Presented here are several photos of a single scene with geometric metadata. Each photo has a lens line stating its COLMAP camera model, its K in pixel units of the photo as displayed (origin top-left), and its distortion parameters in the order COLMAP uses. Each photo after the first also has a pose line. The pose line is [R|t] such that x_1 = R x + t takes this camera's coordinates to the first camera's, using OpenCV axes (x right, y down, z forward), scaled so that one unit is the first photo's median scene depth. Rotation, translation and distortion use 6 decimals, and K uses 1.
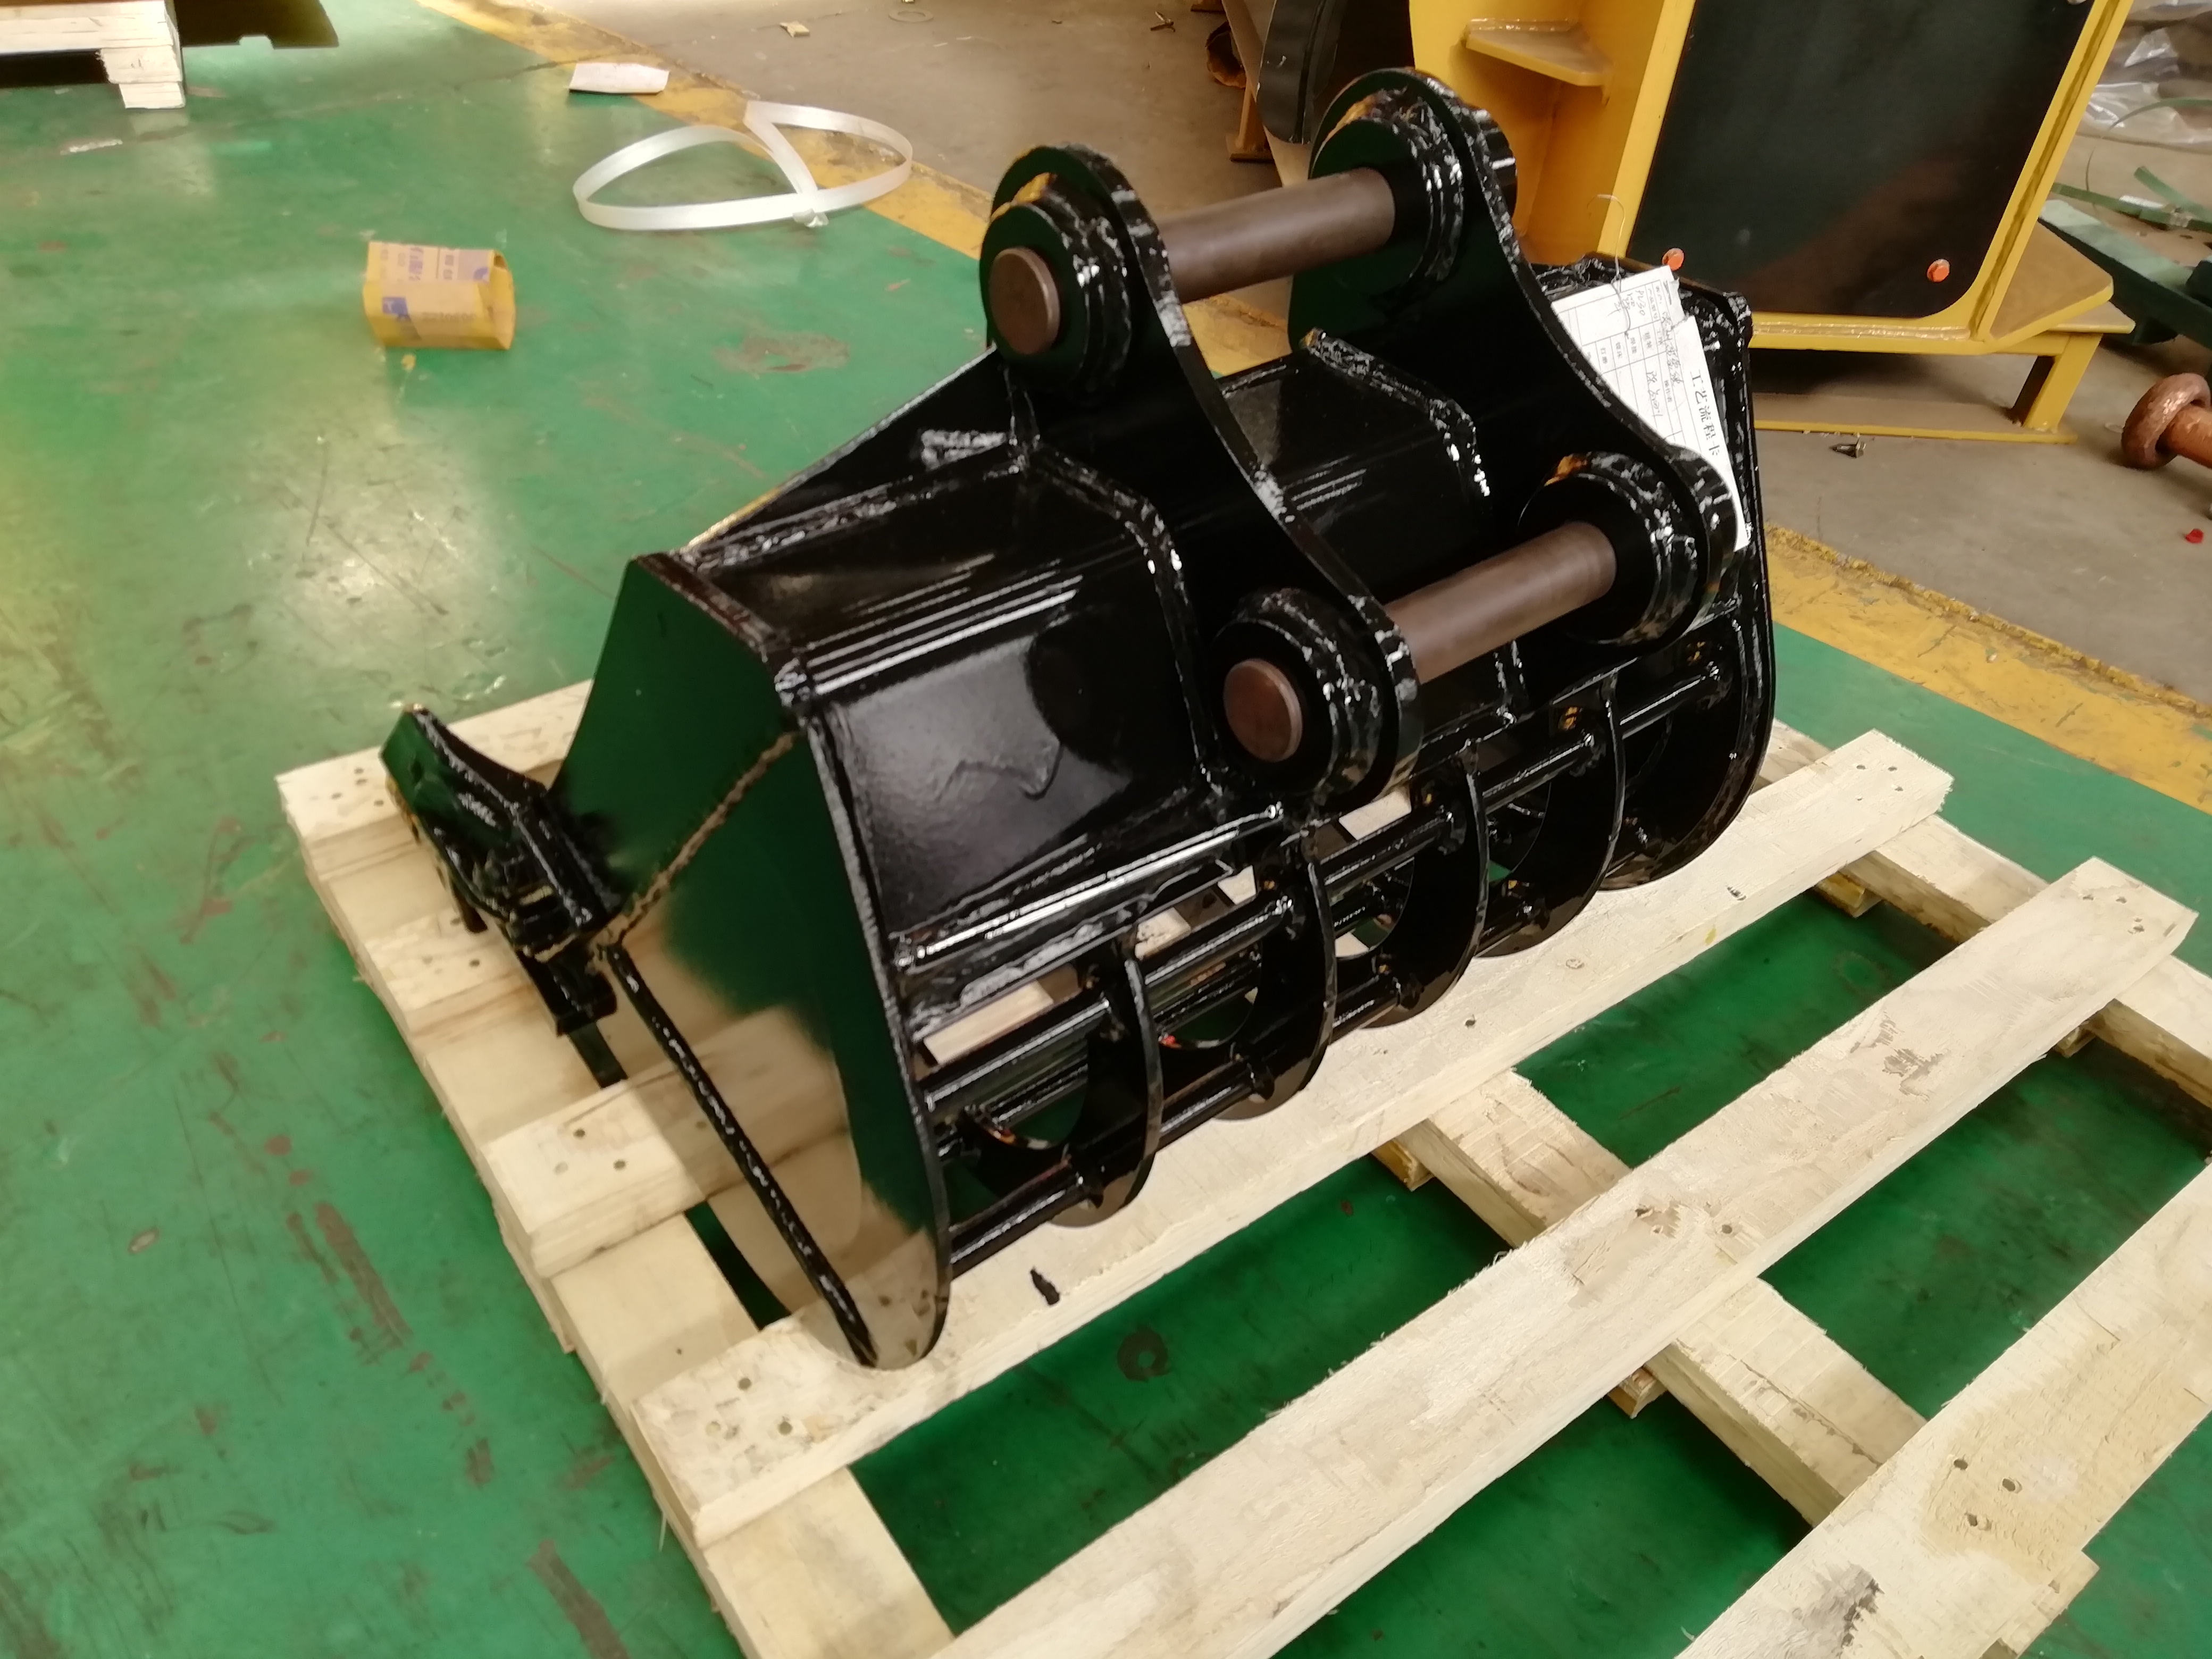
lens RADIAL K [[1648.4, 0, 1090.2], [0, 1648.4, 840.8], [0, 0, 1]] dist [-0.004728, -0.000710]
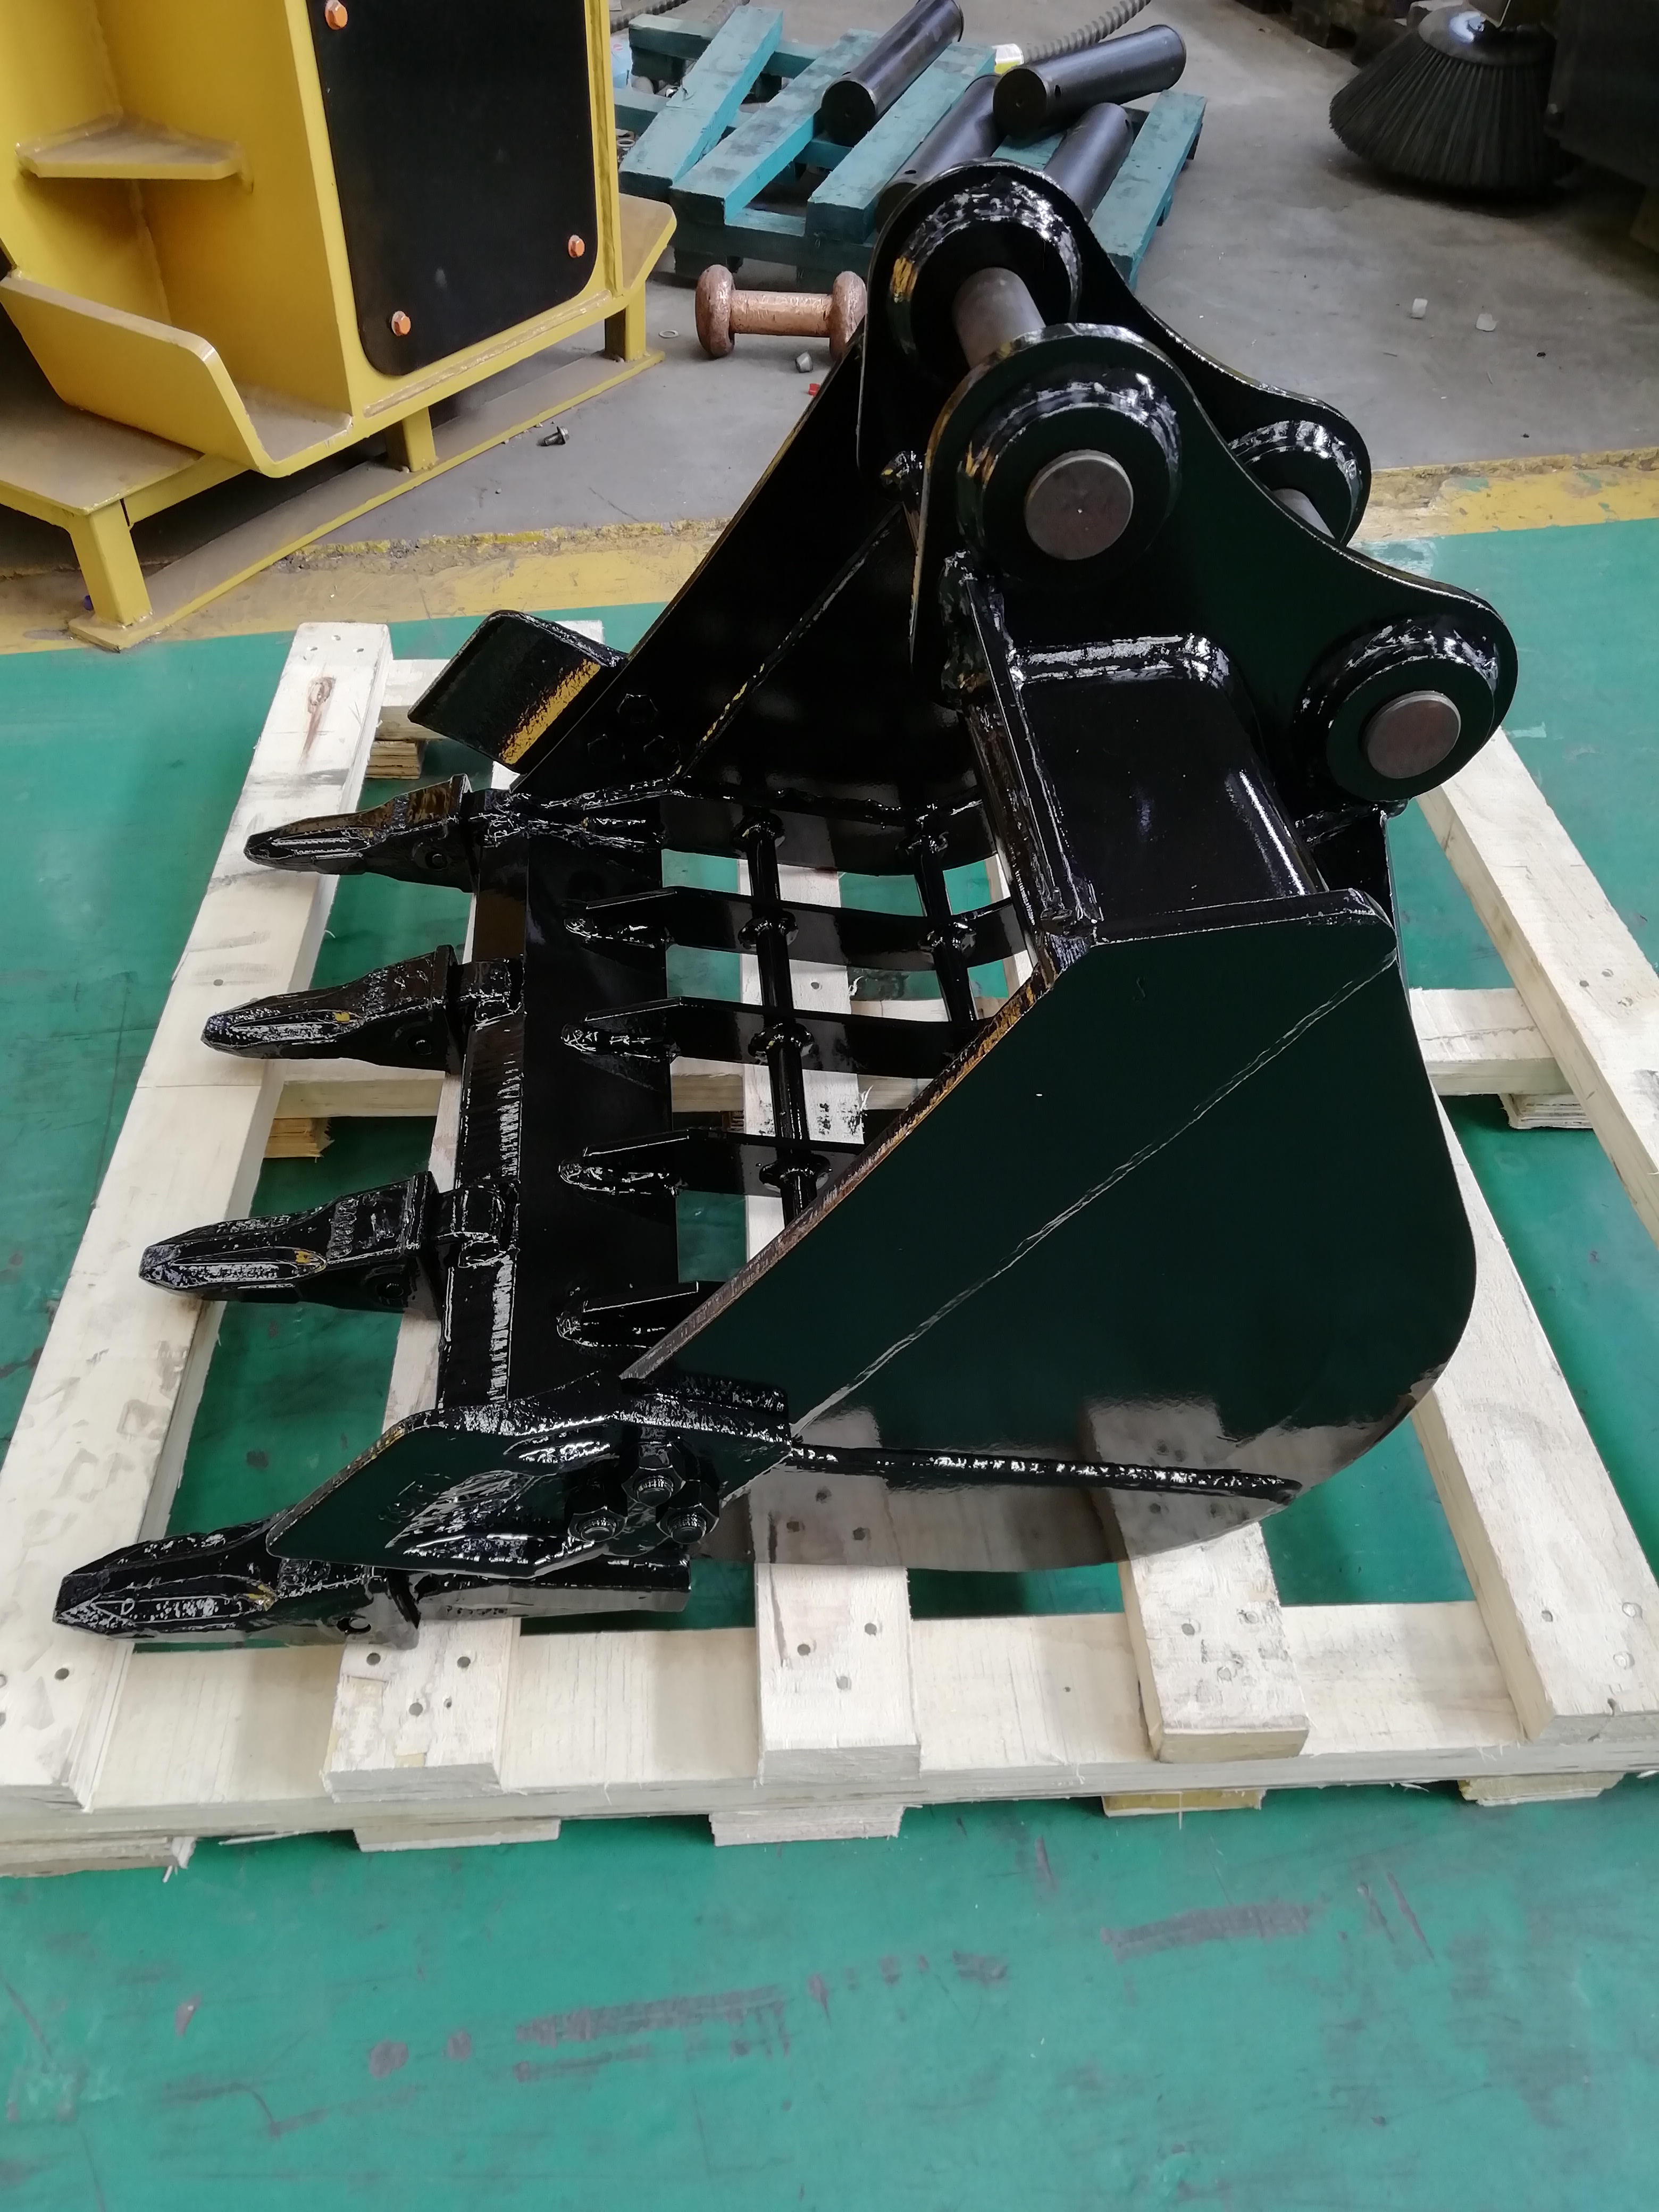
lens RADIAL K [[1648.4, 0, 829.5], [0, 1648.4, 1106.0], [0, 0, 1]] dist [-0.004728, -0.000710]
pose [[0.544547, -0.614707, 0.570617, -0.325664], [0.532607, 0.778992, 0.330910, -0.171050], [-0.647919, 0.123718, 0.751595, 0.157966]]
